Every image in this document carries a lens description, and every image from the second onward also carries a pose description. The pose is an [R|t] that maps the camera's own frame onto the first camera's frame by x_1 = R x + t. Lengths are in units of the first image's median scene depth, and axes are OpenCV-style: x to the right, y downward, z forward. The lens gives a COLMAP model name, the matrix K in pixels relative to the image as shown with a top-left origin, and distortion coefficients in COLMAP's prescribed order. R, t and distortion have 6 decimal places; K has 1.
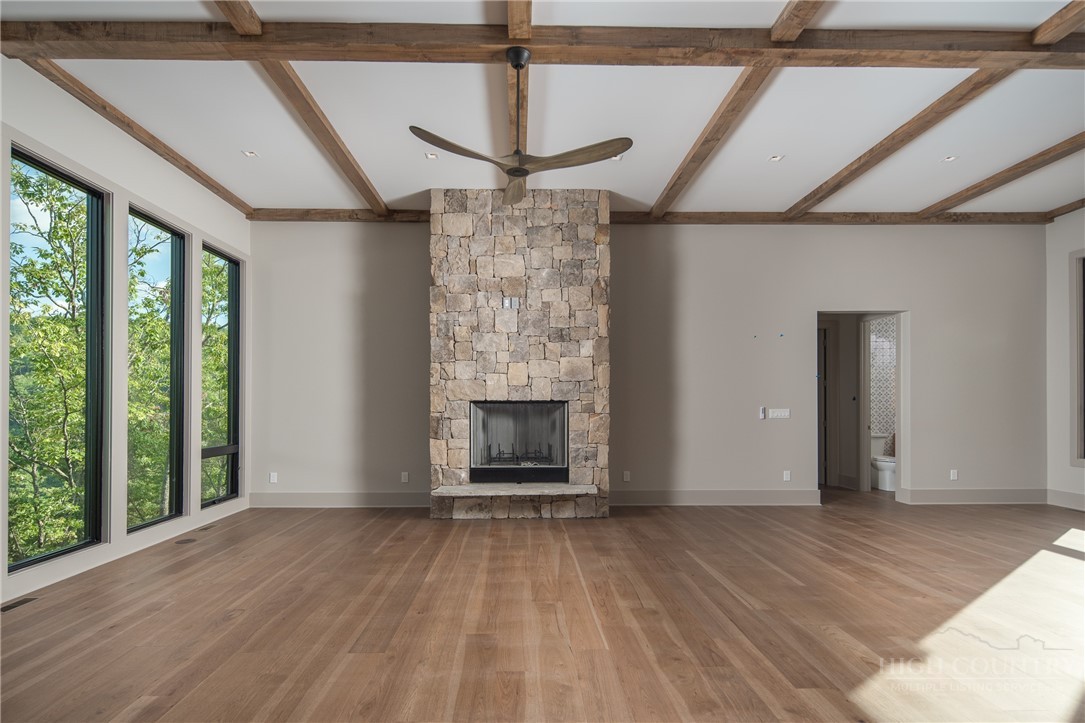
lens RADIAL K [[548.3, 0, 551.3], [0, 548.3, 397.5], [0, 0, 1]] dist [0.007560, -0.006029]
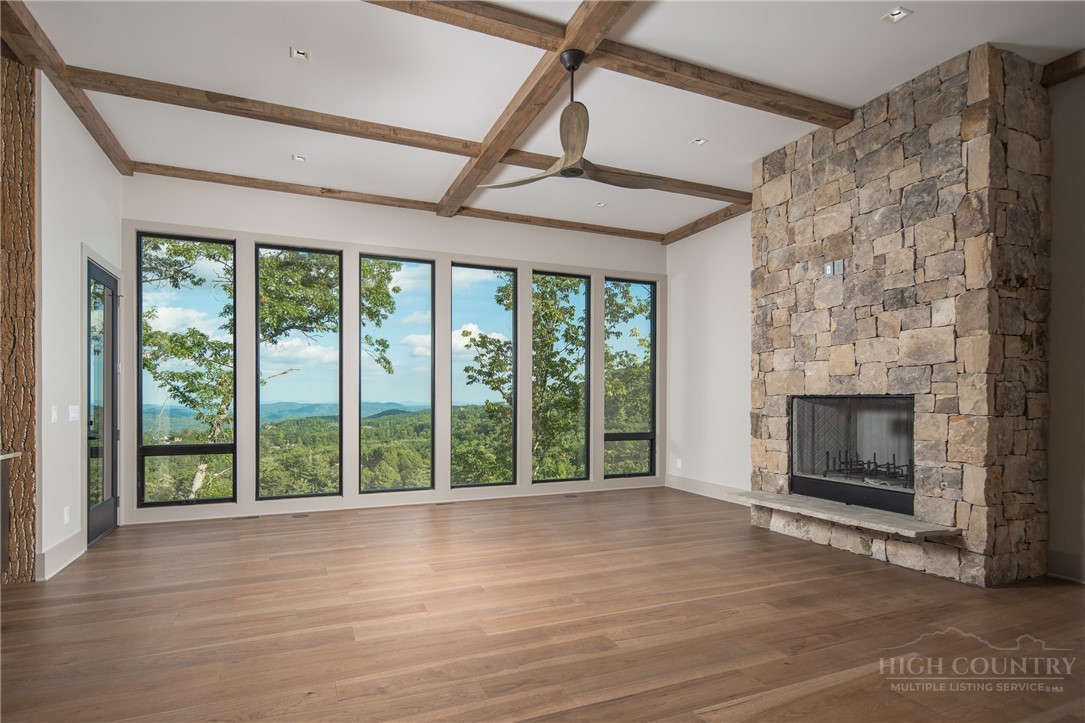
lens RADIAL K [[548.3, 0, 528.1], [0, 548.3, 401.6], [0, 0, 1]] dist [0.007560, -0.006029]
pose [[0.359970, 0.001977, -0.932962, 0.490304], [0.006139, 0.999971, 0.004487, 0.008401], [0.932944, -0.007342, 0.359947, 0.319292]]
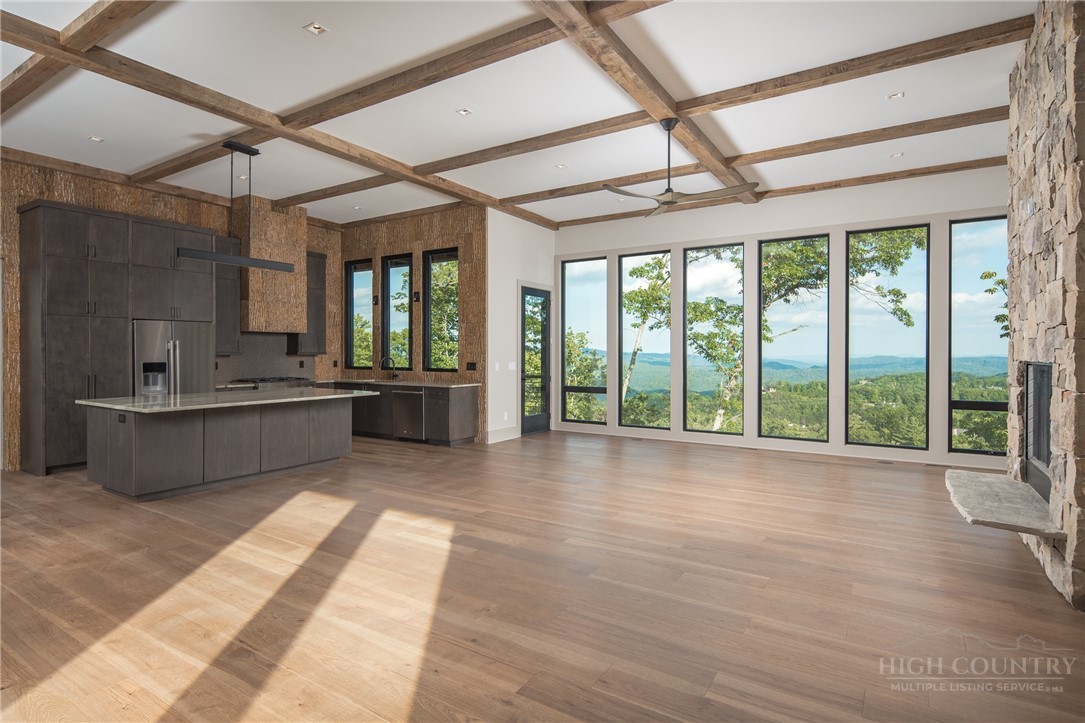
lens RADIAL K [[548.3, 0, 539.1], [0, 548.3, 353.0], [0, 0, 1]] dist [0.007560, -0.006029]
pose [[-0.549849, -0.002167, -0.835261, 0.759751], [0.003609, 0.999981, -0.004970, -0.003652], [0.835256, -0.005747, -0.549831, 0.869120]]
